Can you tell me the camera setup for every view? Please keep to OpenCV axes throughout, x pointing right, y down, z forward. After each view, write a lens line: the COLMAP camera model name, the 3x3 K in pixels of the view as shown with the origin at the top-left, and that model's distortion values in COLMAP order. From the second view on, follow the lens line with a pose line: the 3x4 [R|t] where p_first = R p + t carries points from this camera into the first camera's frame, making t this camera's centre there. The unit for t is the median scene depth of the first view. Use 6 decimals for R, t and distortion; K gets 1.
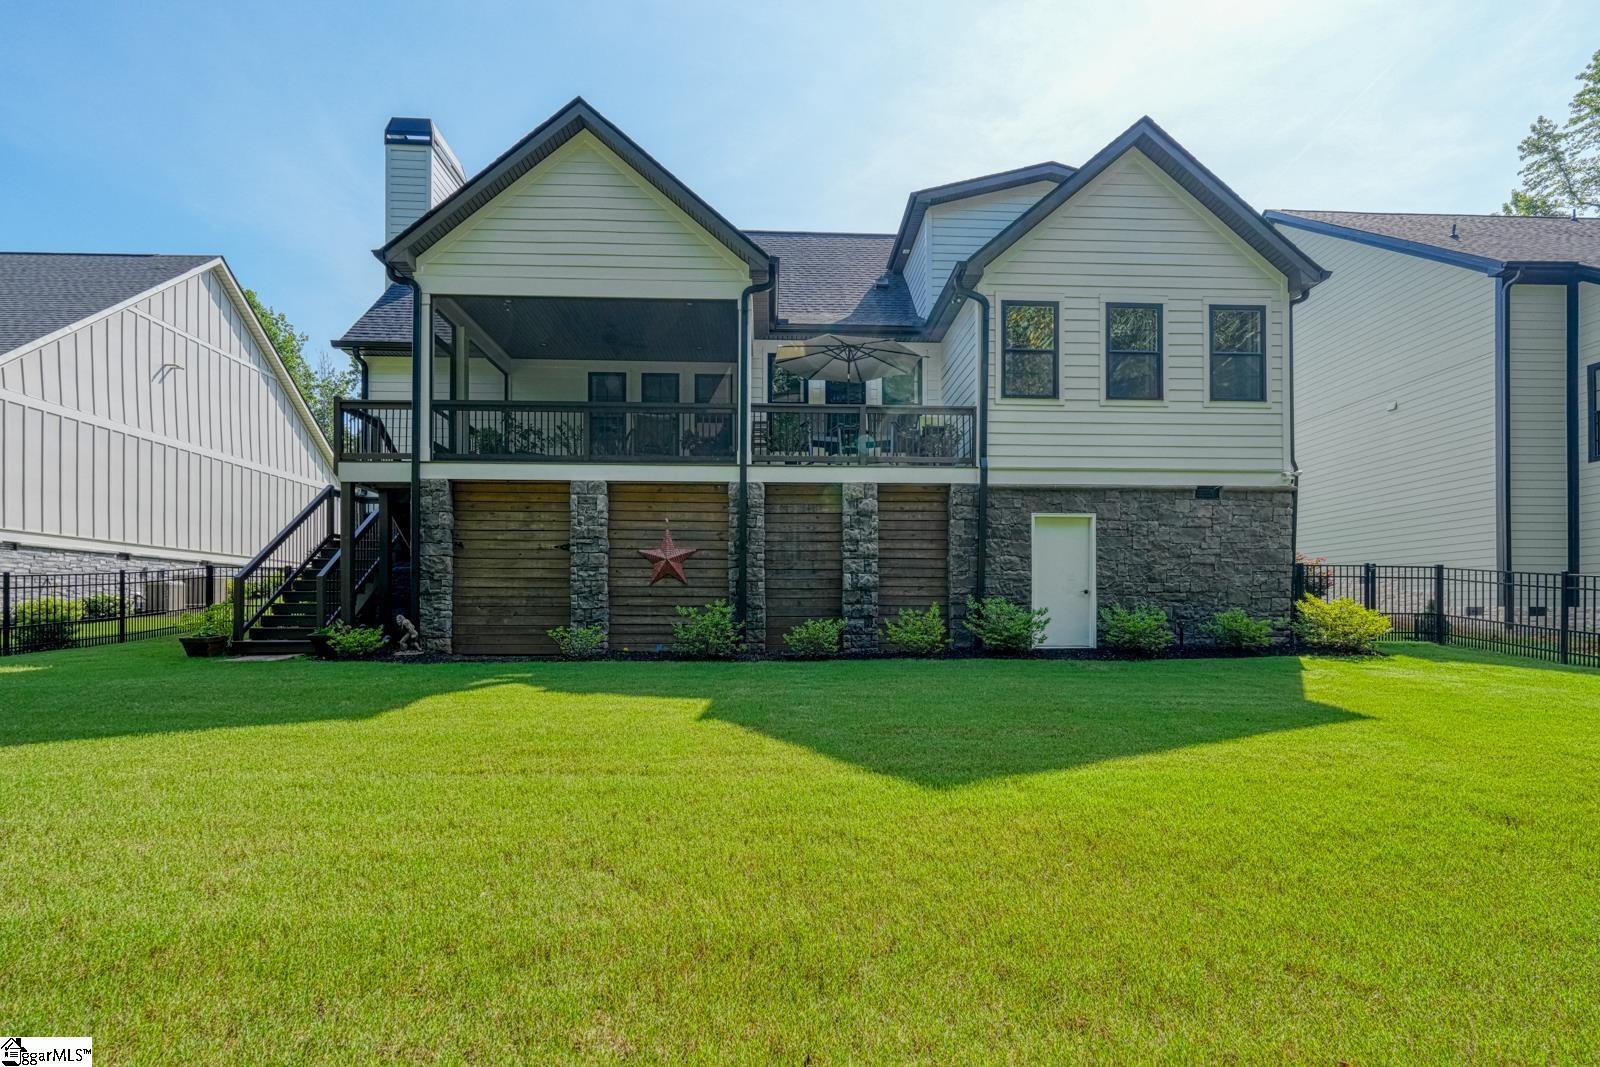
lens RADIAL K [[703.7, 0, 934.7], [0, 703.7, 611.3], [0, 0, 1]] dist [-0.001034, 0.000322]
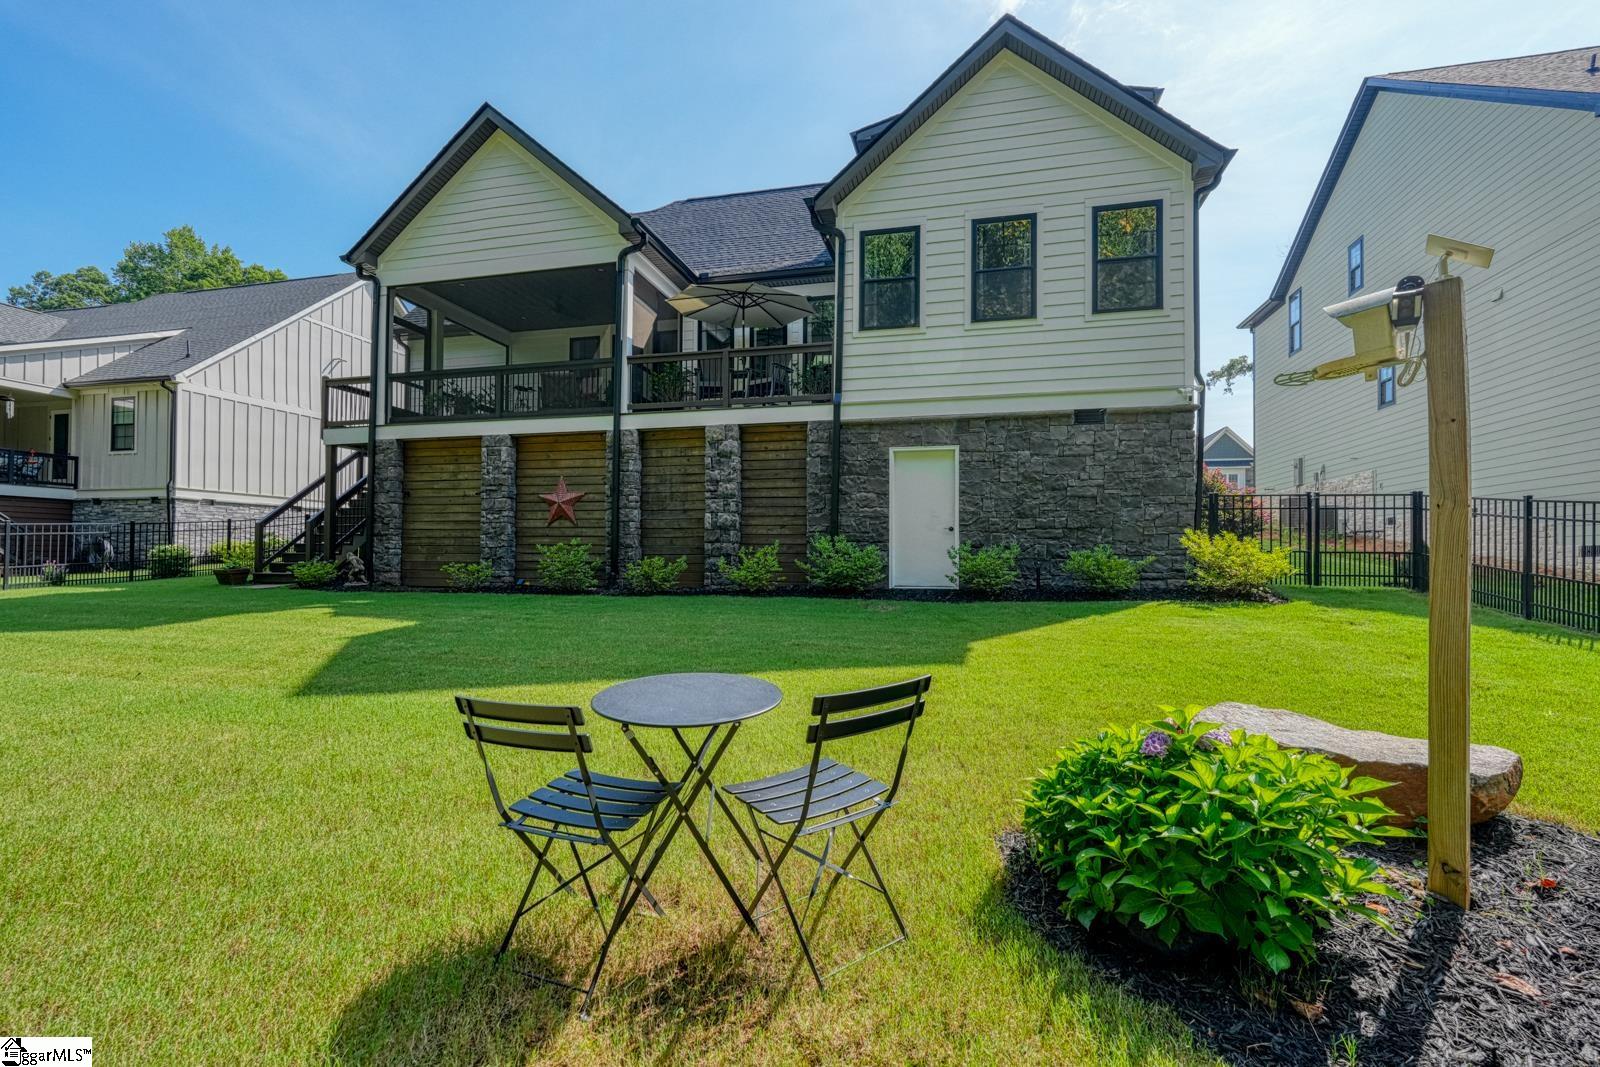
lens RADIAL K [[703.7, 0, 803.8], [0, 703.7, 543.2], [0, 0, 1]] dist [-0.001034, 0.000322]
pose [[0.960470, -0.002597, -0.278371, 0.291972], [-0.001189, 0.999909, -0.013429, 0.004253], [0.278380, 0.013229, 0.960380, 0.045996]]
